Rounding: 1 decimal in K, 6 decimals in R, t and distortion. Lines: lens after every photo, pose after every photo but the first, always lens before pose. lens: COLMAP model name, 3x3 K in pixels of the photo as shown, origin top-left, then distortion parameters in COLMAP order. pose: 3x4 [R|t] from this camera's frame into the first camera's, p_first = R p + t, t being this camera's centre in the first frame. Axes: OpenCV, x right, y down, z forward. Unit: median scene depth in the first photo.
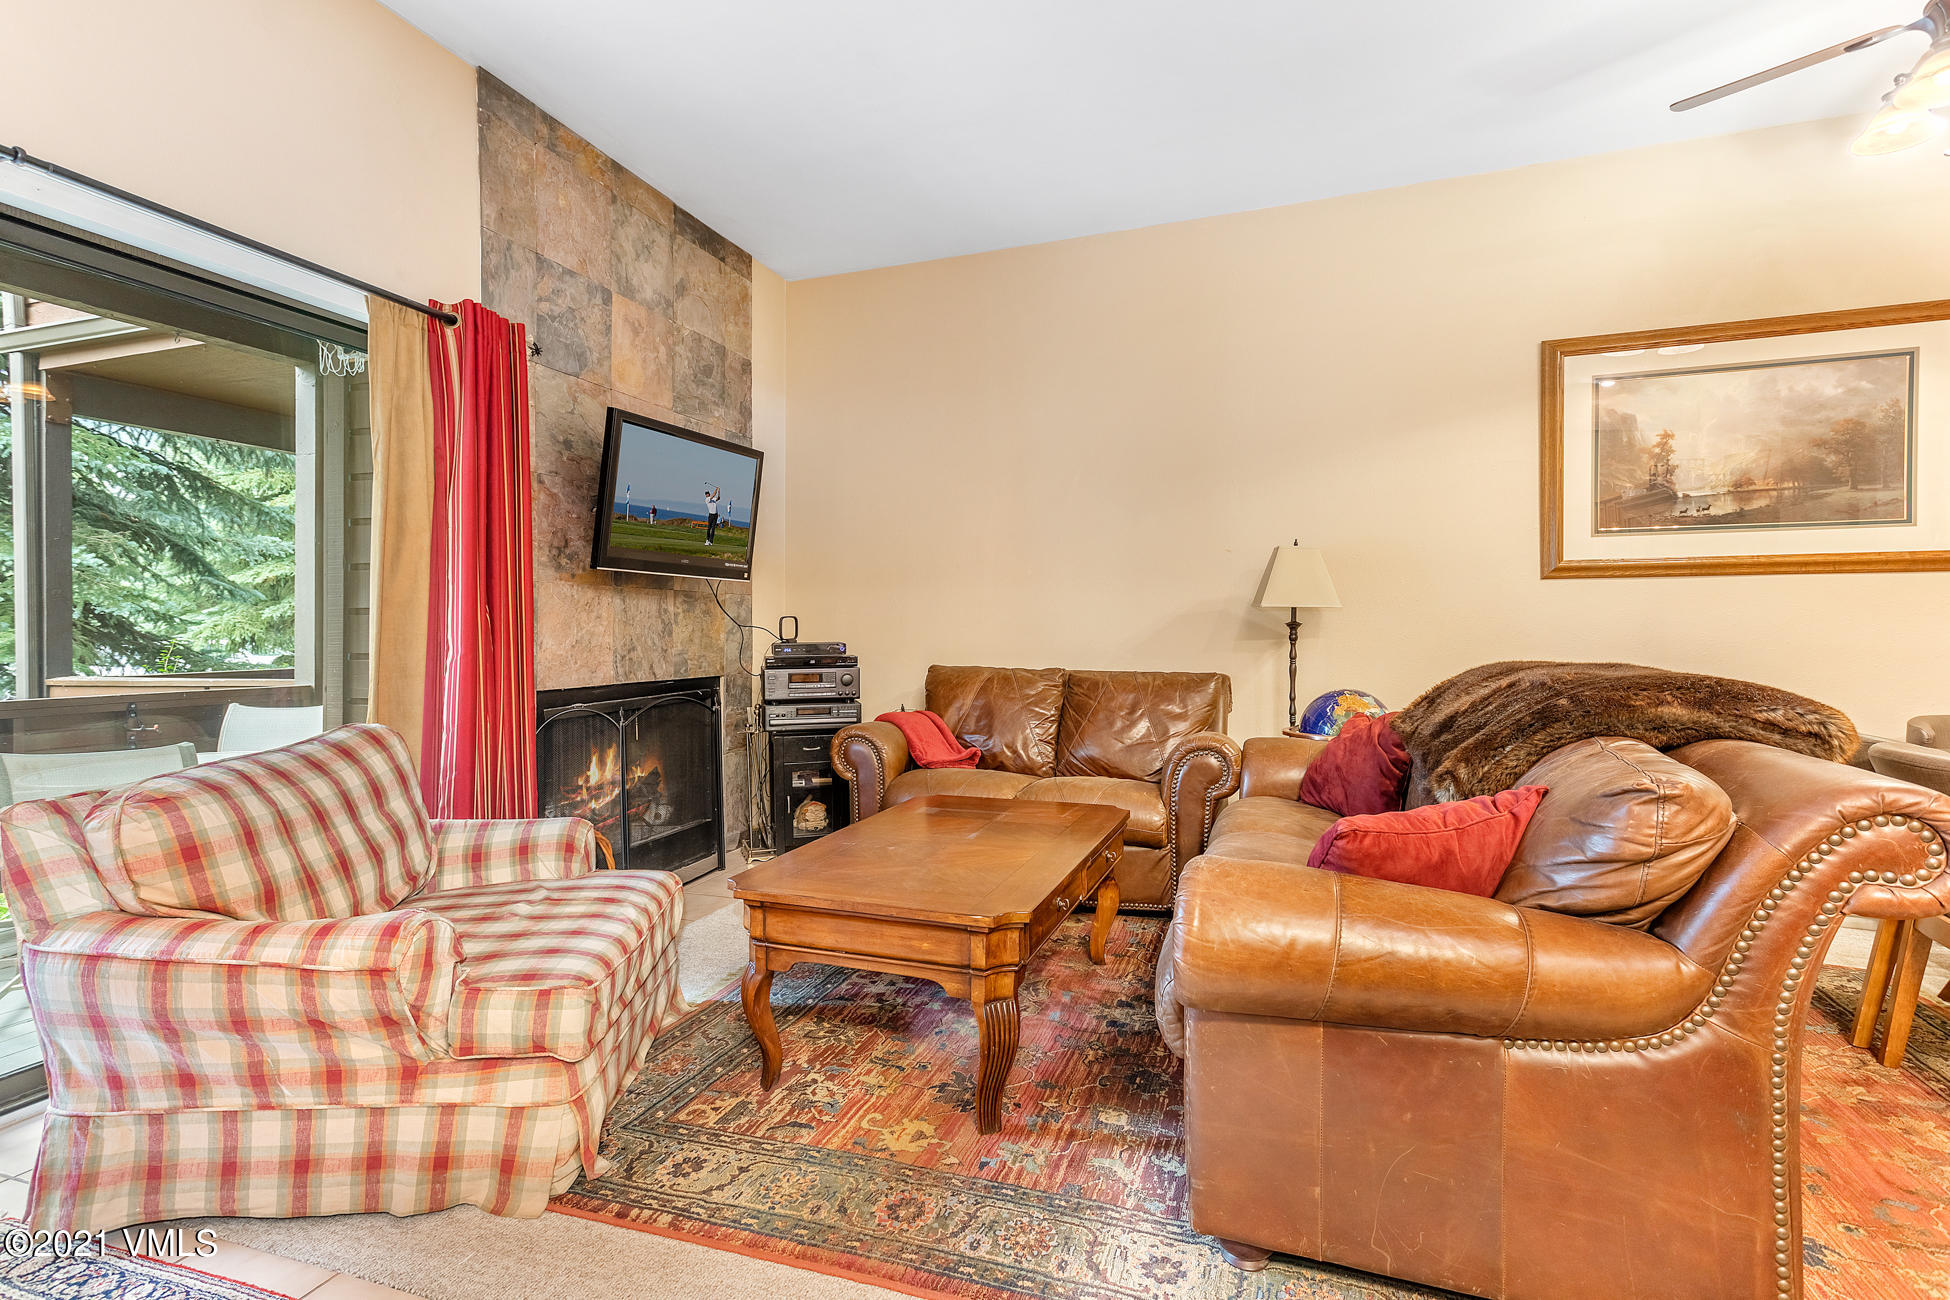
lens RADIAL K [[957.2, 0, 968.0], [0, 957.2, 632.2], [0, 0, 1]] dist [0.011314, 0.009912]
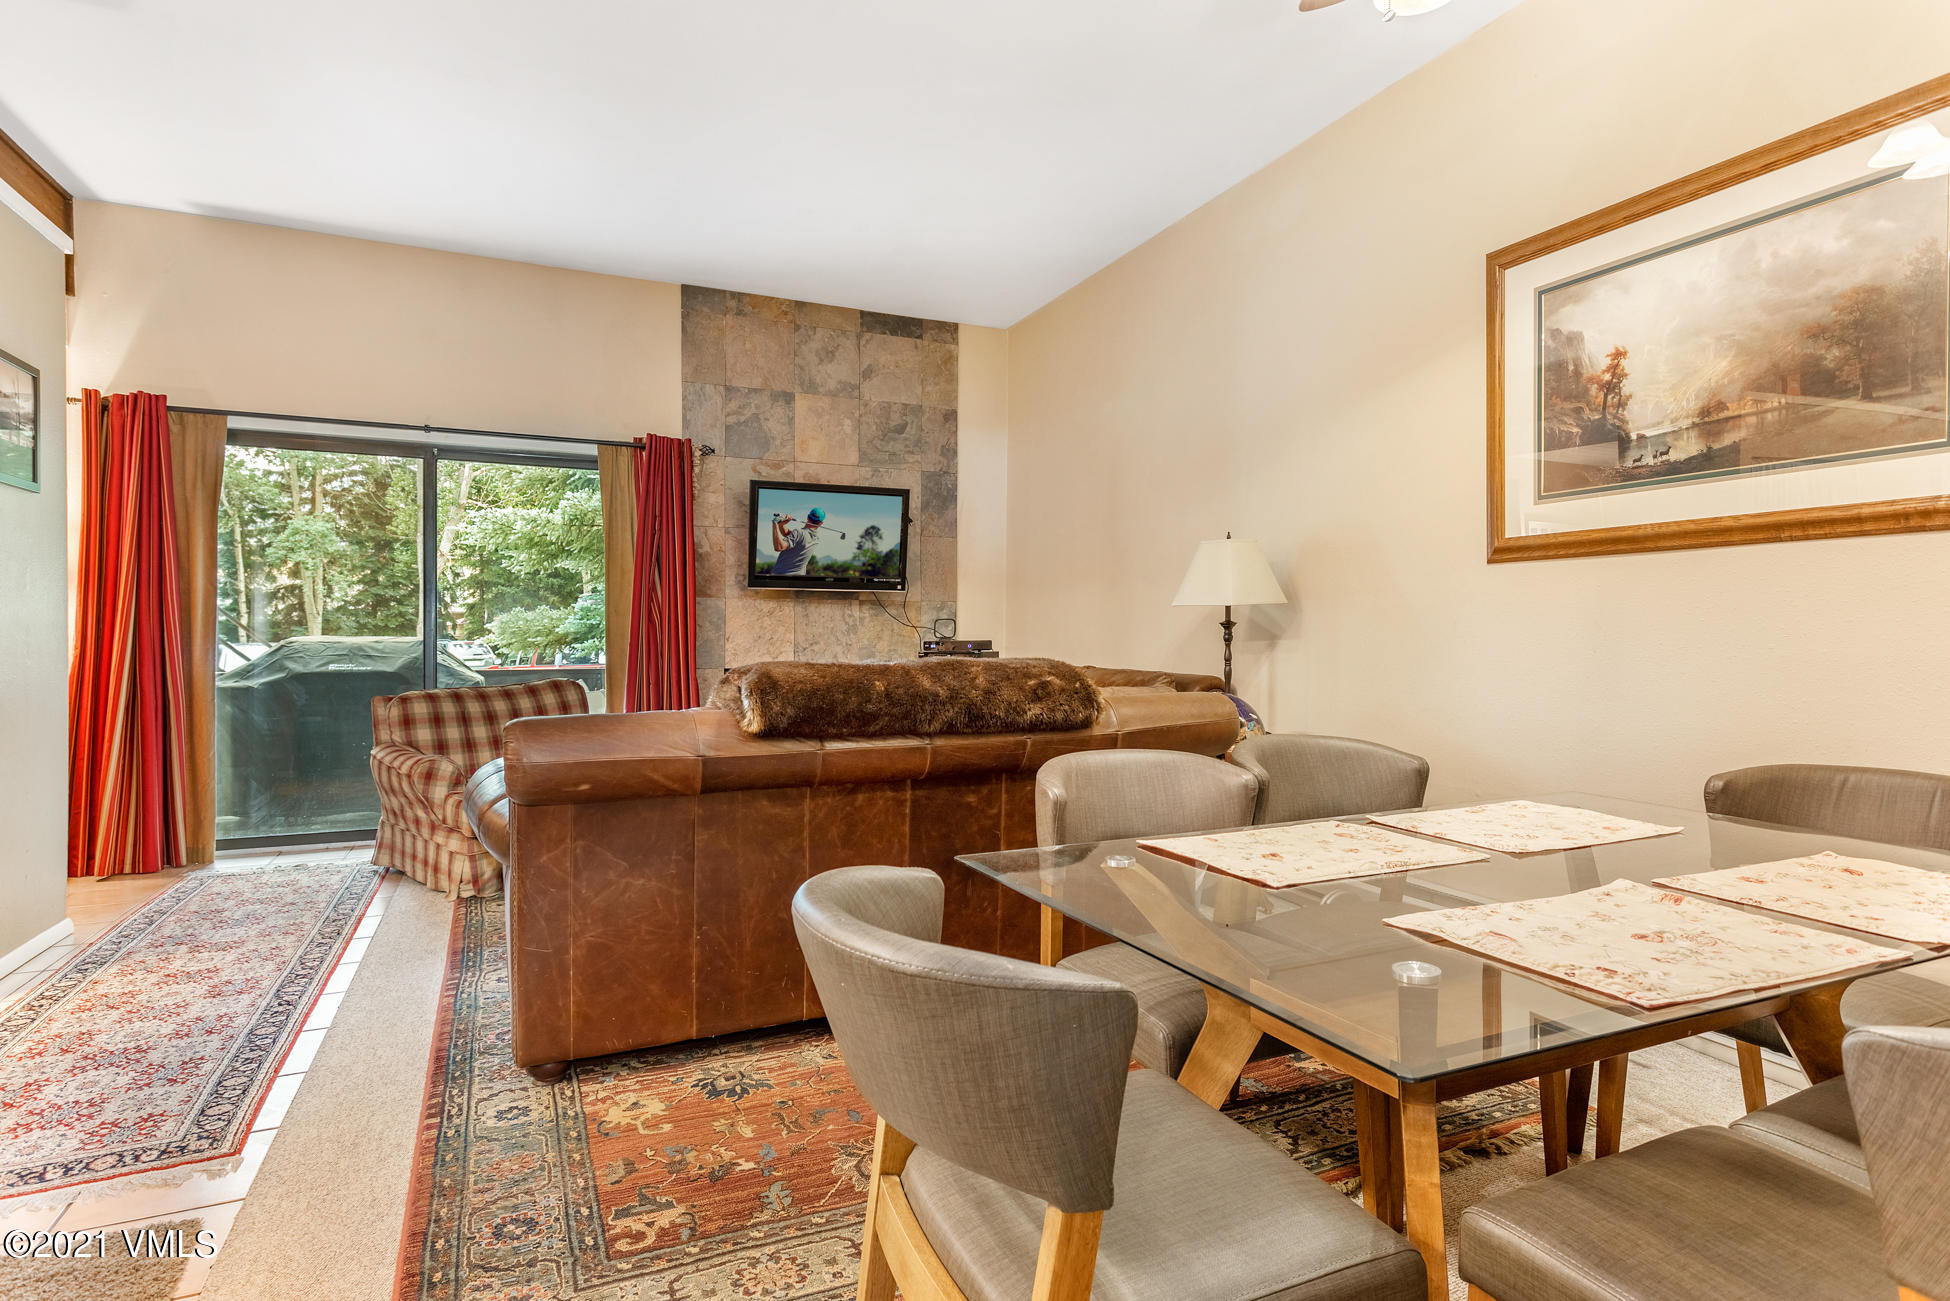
lens RADIAL K [[1050.0, 0, 966.8], [0, 1050.0, 645.3], [0, 0, 1]] dist [0.004049, 0.001581]
pose [[0.677380, 0.011217, -0.735548, 0.980589], [-0.003959, 0.999925, 0.011603, 0.002361], [0.735623, -0.004948, 0.677374, 0.128899]]
